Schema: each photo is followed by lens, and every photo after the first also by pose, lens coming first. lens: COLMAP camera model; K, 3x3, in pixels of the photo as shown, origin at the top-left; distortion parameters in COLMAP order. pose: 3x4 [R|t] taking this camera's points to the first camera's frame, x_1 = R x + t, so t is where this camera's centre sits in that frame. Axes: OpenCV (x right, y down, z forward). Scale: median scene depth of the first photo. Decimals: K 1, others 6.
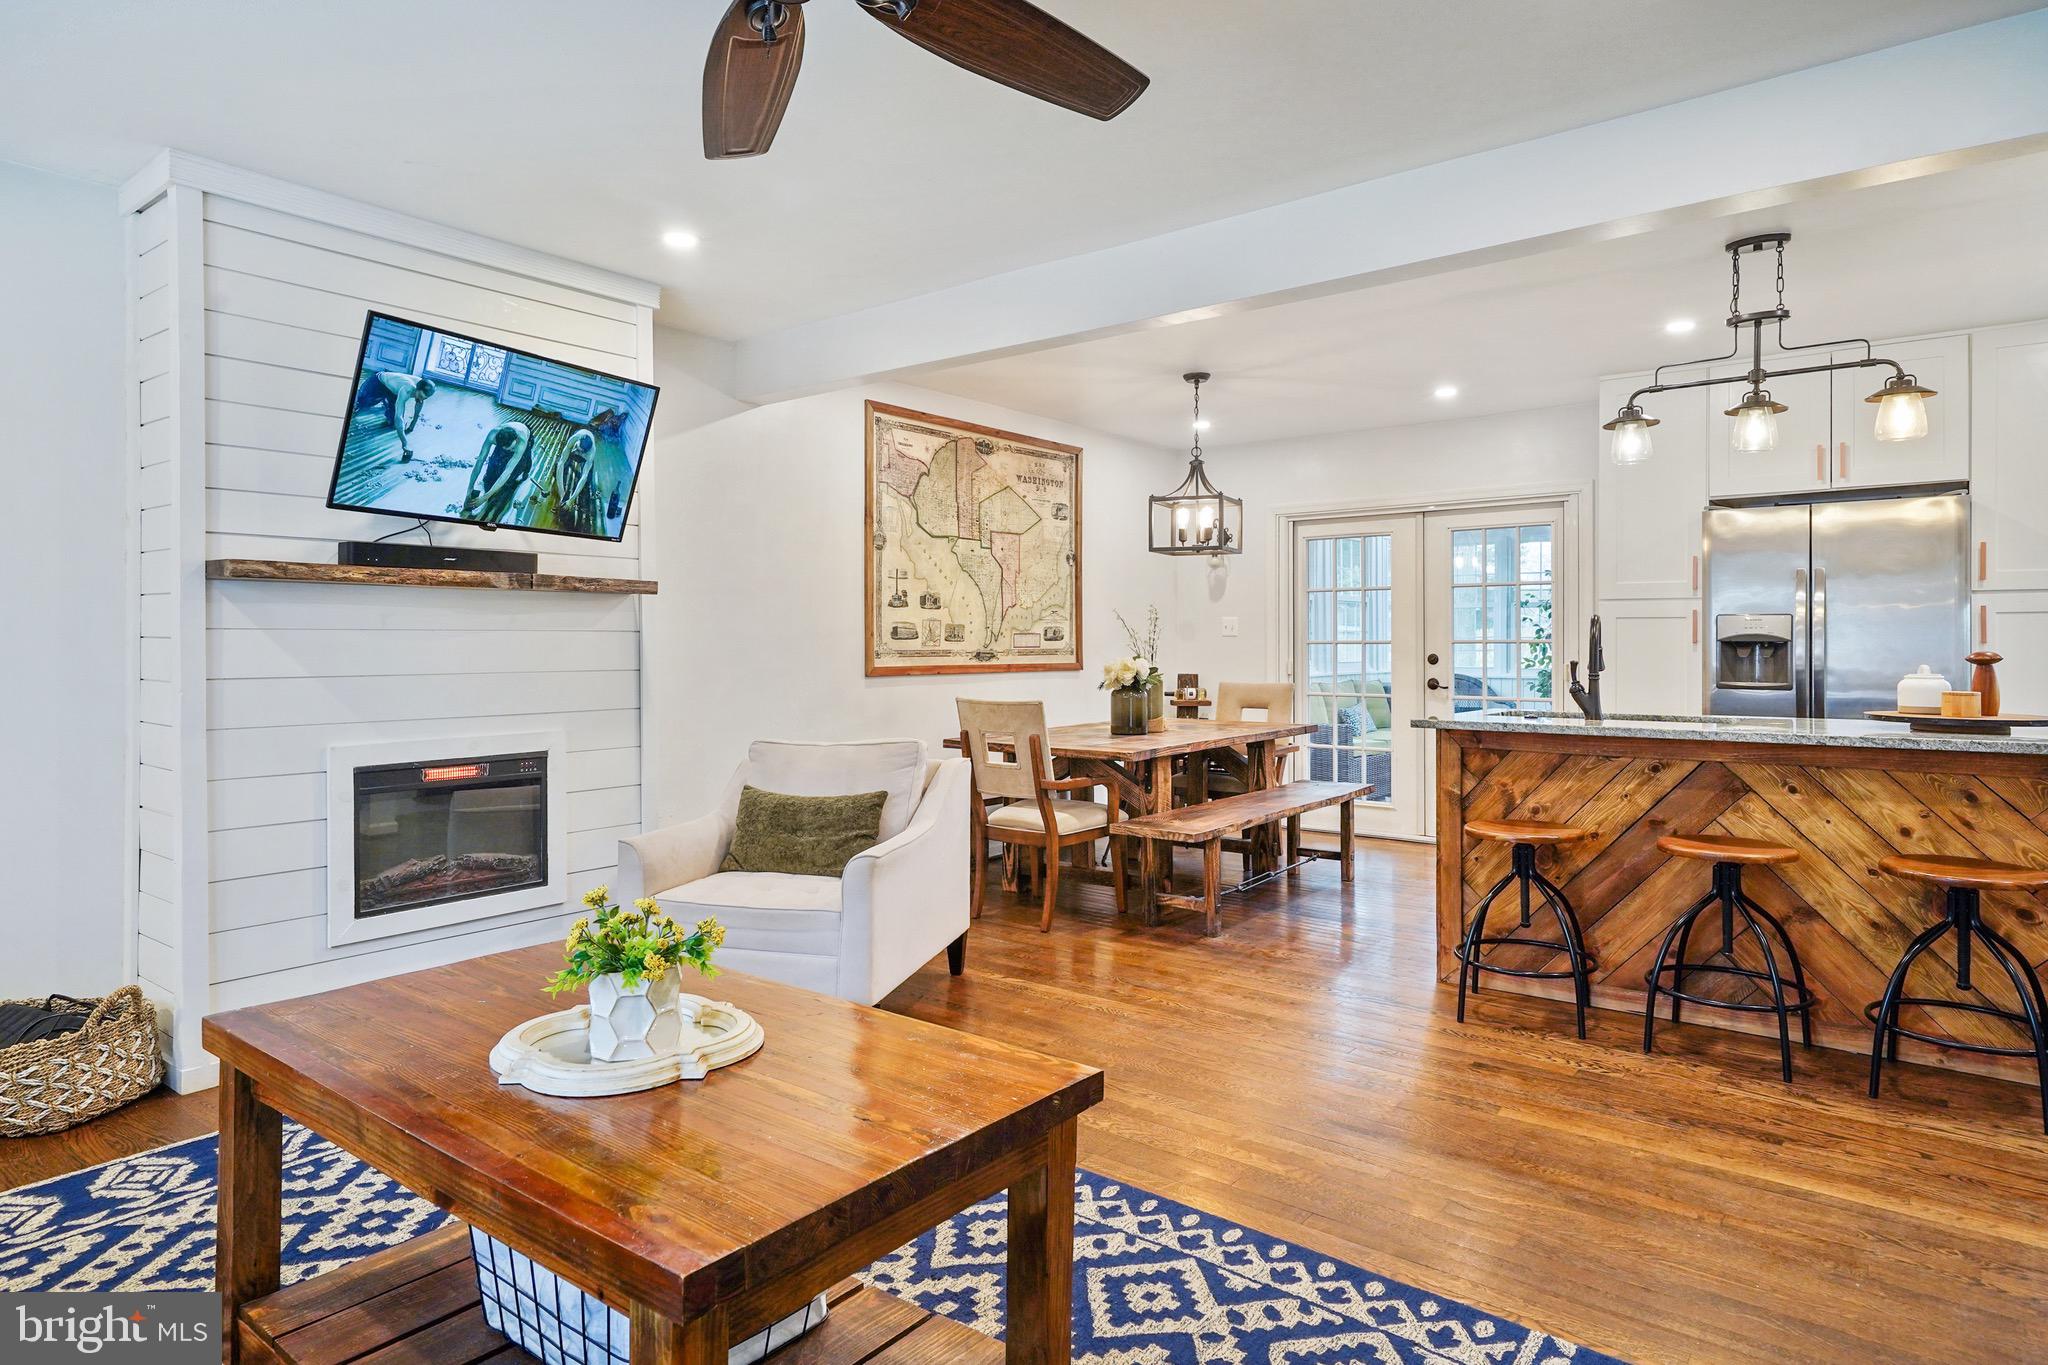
lens RADIAL K [[1169.6, 0, 1026.8], [0, 1169.6, 628.7], [0, 0, 1]] dist [0.010444, 0.002730]
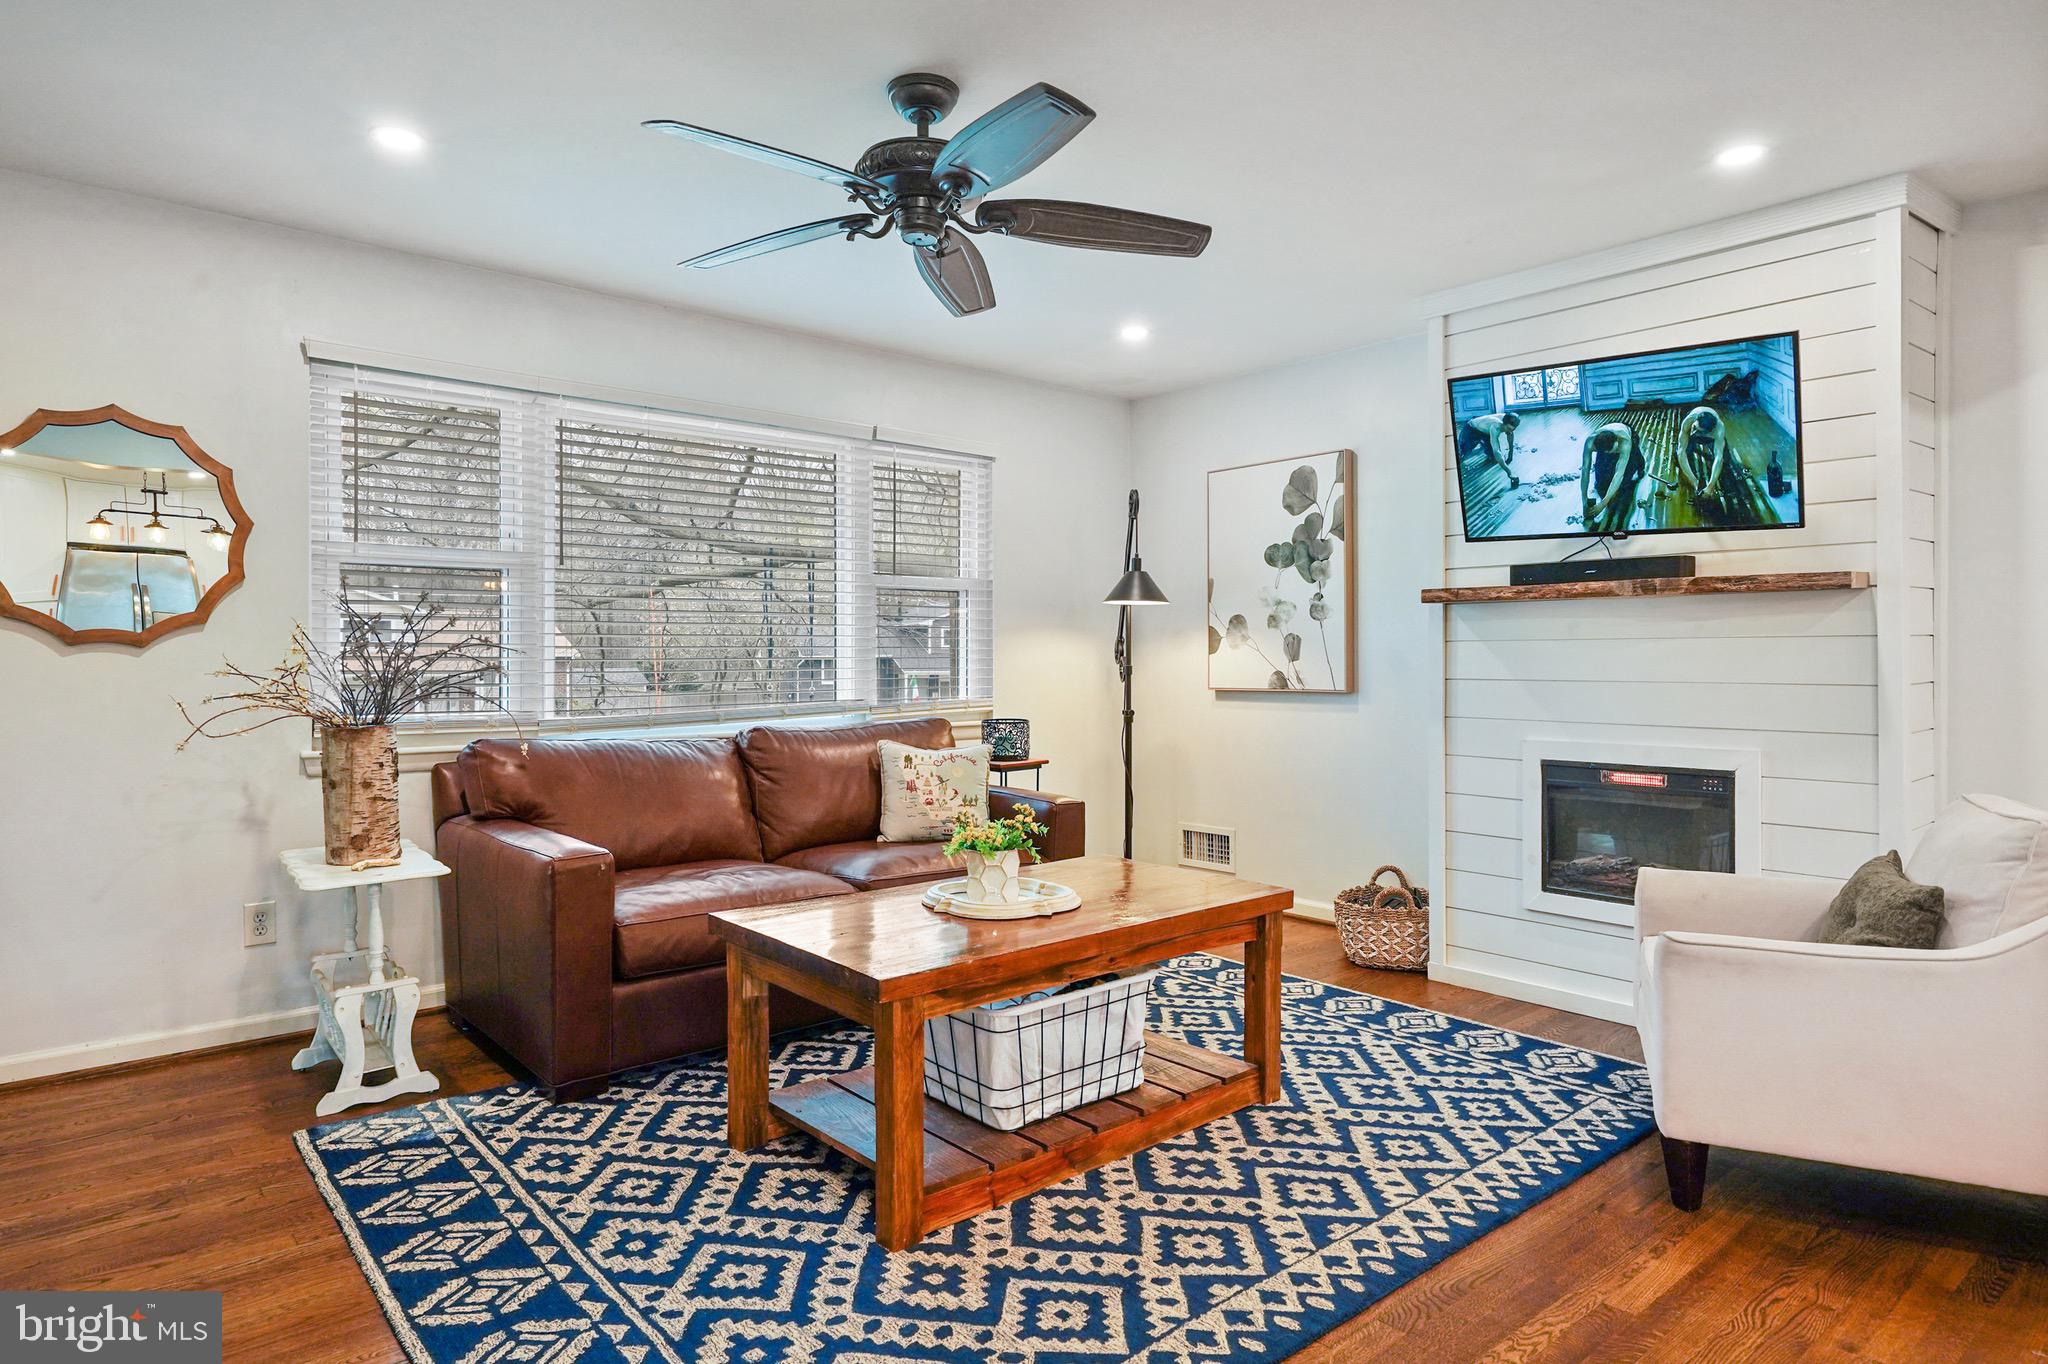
lens RADIAL K [[1203.9, 0, 1014.1], [0, 1203.9, 674.5], [0, 0, 1]] dist [0.001935, 0.002311]
pose [[-0.198306, 0.011257, -0.980075, 0.423312], [0.005524, 0.999931, 0.010368, 0.013155], [0.980125, -0.003358, -0.198355, 0.456999]]
